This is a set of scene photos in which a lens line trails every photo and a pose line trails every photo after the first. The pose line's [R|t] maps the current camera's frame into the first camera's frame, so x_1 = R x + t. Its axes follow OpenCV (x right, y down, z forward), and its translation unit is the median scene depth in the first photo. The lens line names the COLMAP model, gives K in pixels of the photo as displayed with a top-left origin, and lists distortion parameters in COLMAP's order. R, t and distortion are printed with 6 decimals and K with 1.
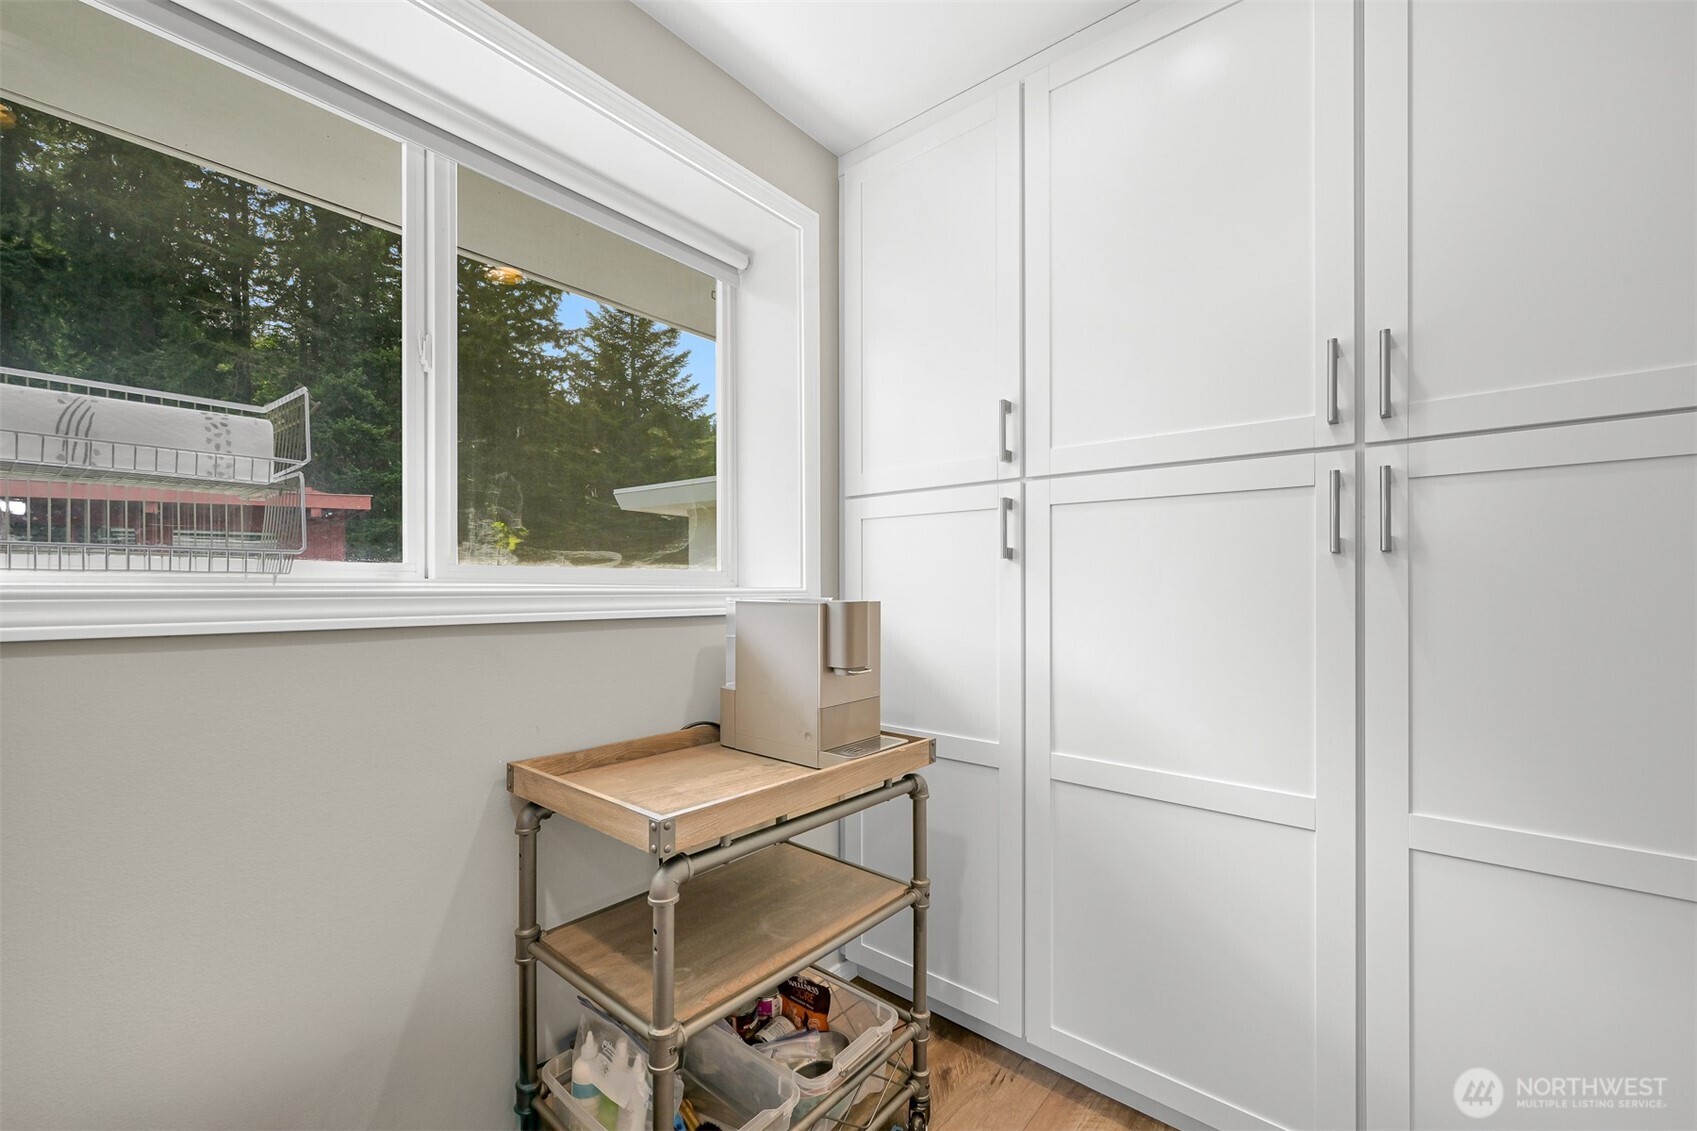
lens RADIAL K [[674.0, 0, 848.8], [0, 674.0, 581.8], [0, 0, 1]] dist [0.002212, -0.000629]
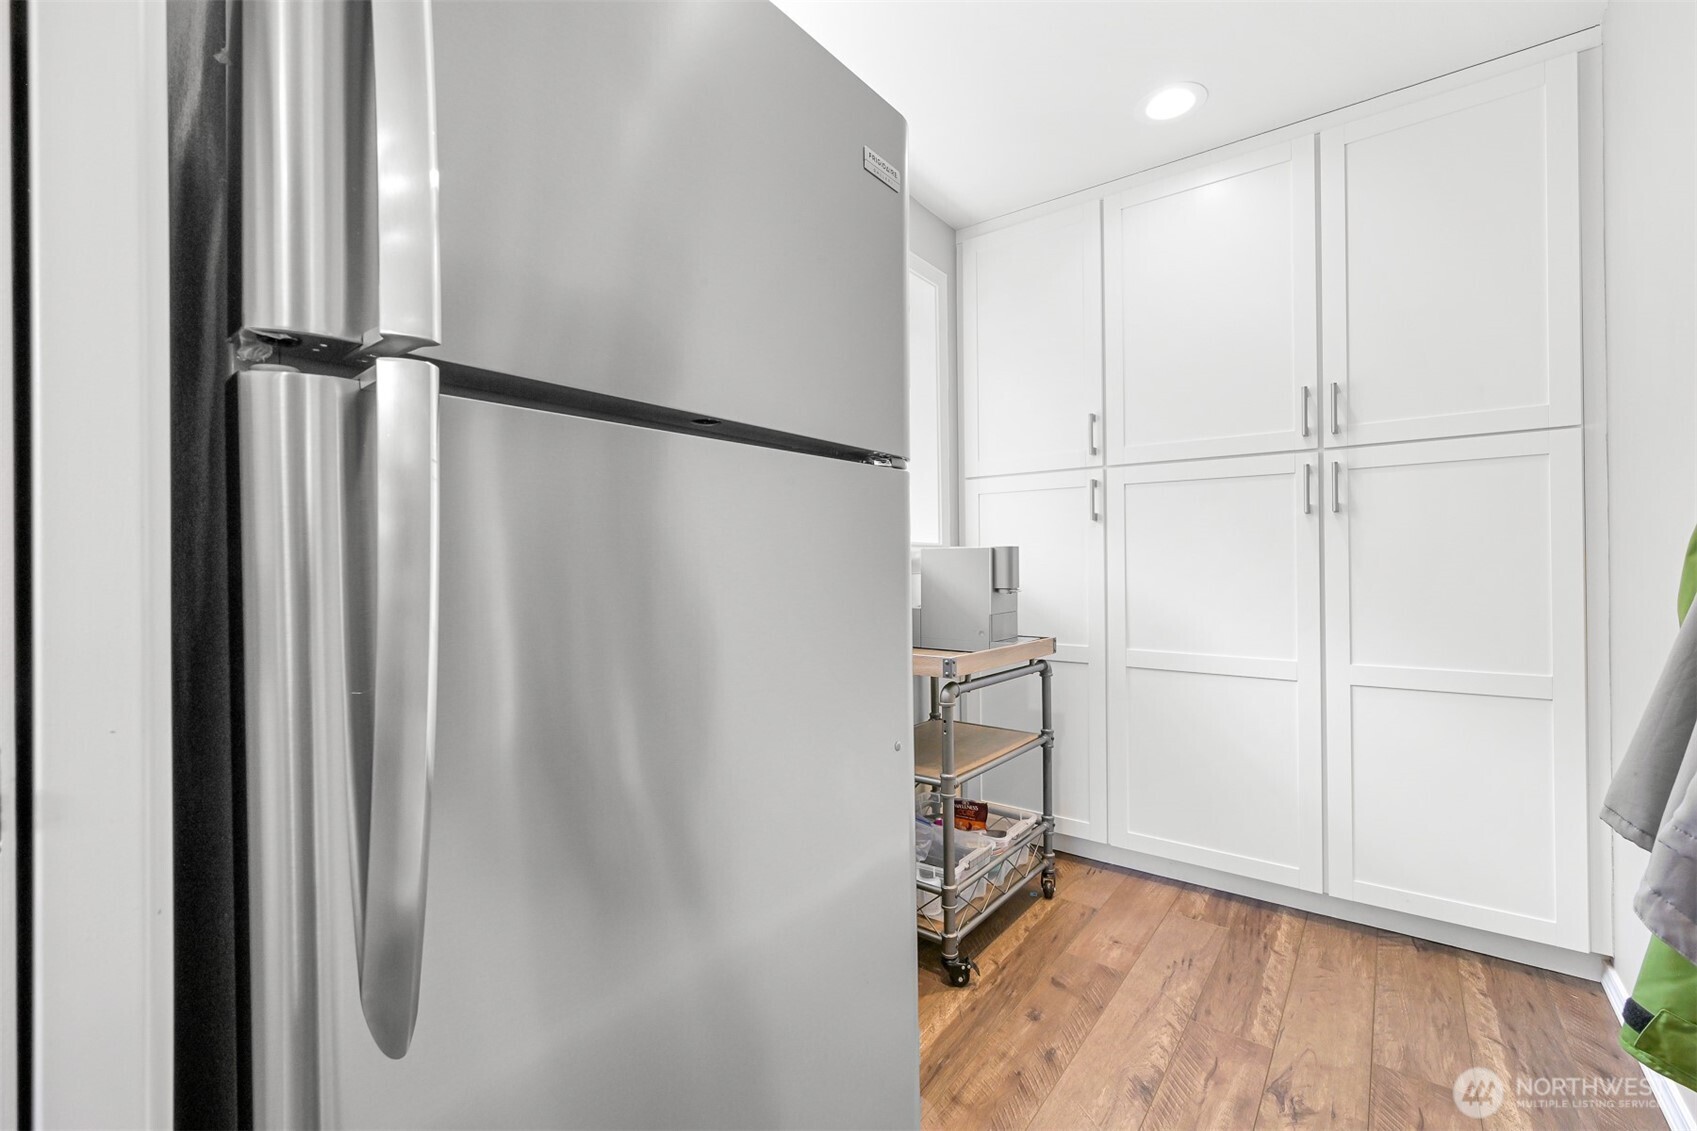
lens RADIAL K [[717.6, 0, 849.1], [0, 717.6, 561.9], [0, 0, 1]] dist [0.004966, -0.000982]
pose [[0.998782, -0.007720, 0.048730, -0.423366], [0.007750, 0.999970, -0.000413, 0.059191], [-0.048726, 0.000790, 0.998812, -0.611953]]
